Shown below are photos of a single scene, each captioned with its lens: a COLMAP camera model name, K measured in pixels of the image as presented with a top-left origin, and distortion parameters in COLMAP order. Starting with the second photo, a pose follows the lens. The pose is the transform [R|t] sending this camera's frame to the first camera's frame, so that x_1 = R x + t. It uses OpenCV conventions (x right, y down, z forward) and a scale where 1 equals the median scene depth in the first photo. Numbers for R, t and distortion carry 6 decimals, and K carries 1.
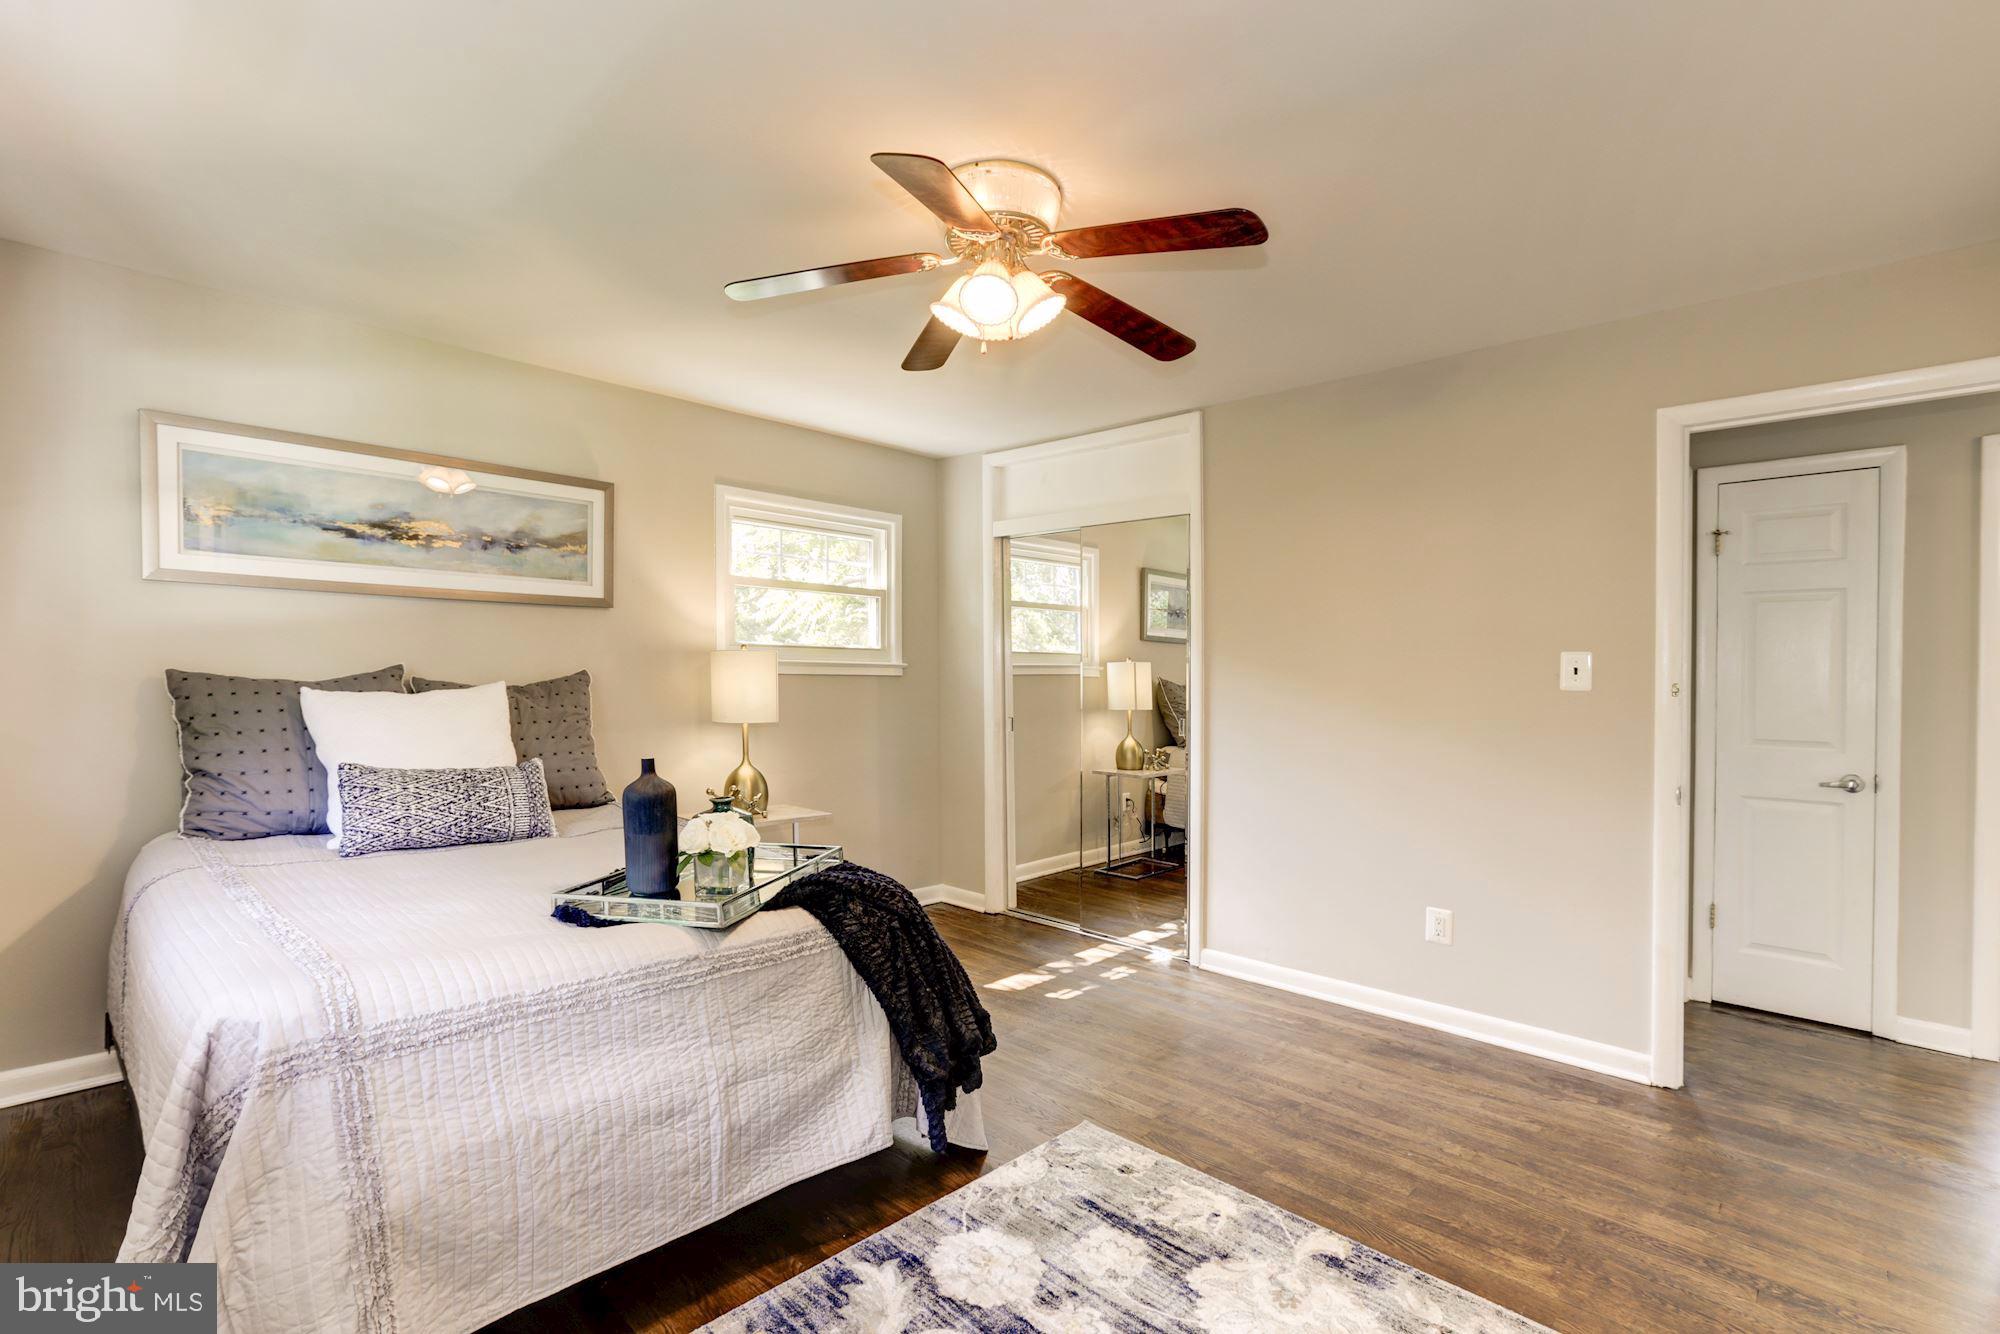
lens RADIAL K [[908.5, 0, 981.3], [0, 908.5, 669.3], [0, 0, 1]] dist [-0.038544, 0.016603]
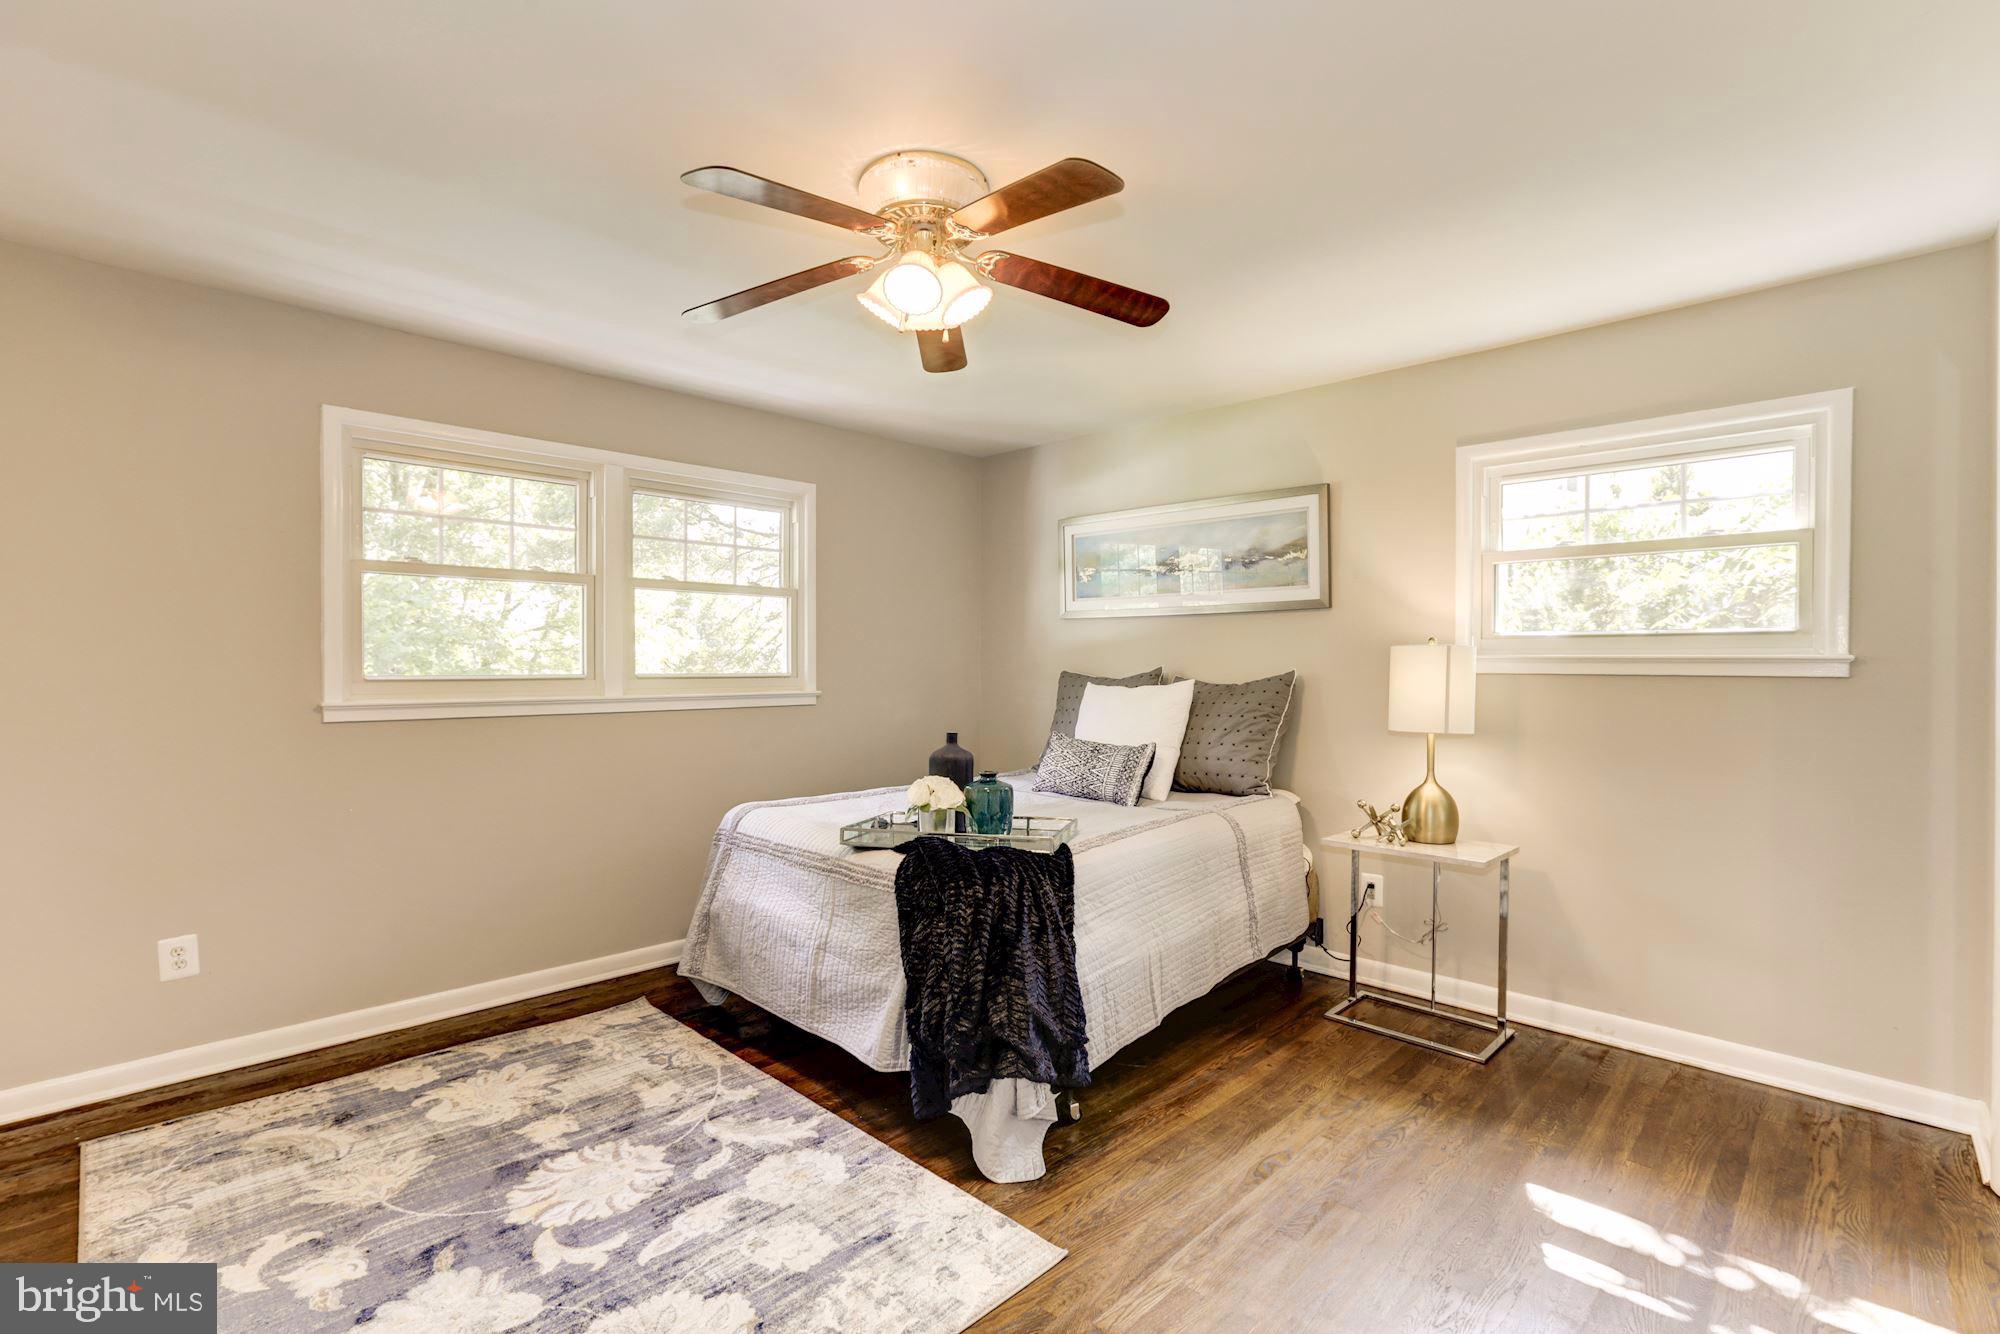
lens RADIAL K [[908.5, 0, 995.0], [0, 908.5, 672.9], [0, 0, 1]] dist [-0.038544, 0.016603]
pose [[0.012485, -0.009622, -0.999876, 0.617803], [-0.001267, 0.999953, -0.009639, 0.014735], [0.999921, 0.001387, 0.012472, 0.653365]]
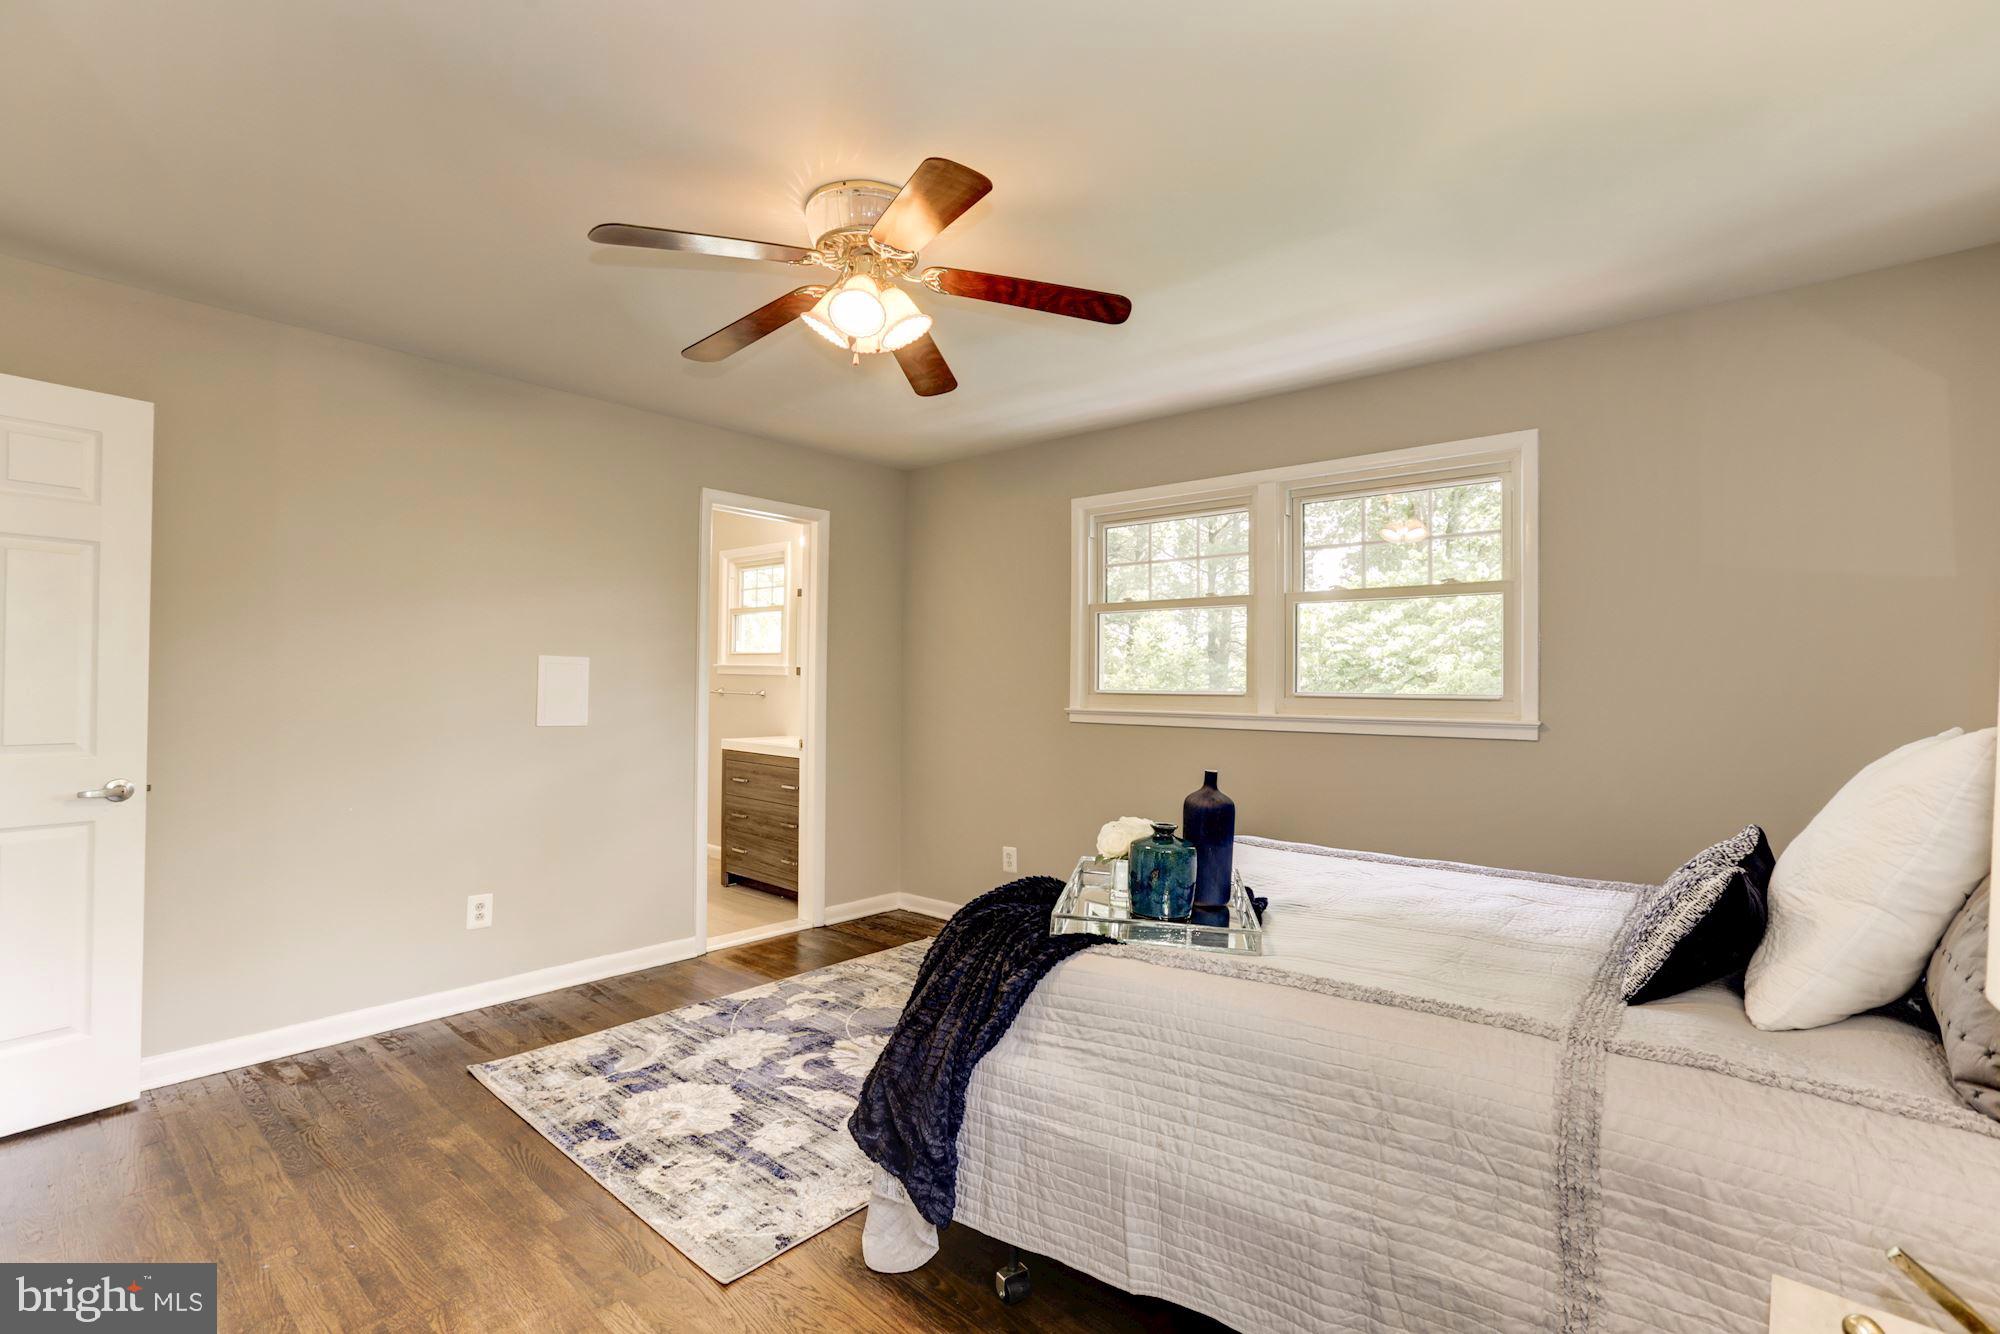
lens RADIAL K [[908.5, 0, 989.6], [0, 908.5, 678.9], [0, 0, 1]] dist [-0.038544, 0.016603]
pose [[-0.997215, -0.028094, -0.069079, -0.032767], [-0.027861, 0.999602, -0.004341, 0.004903], [0.069174, -0.002404, -0.997602, 1.237074]]
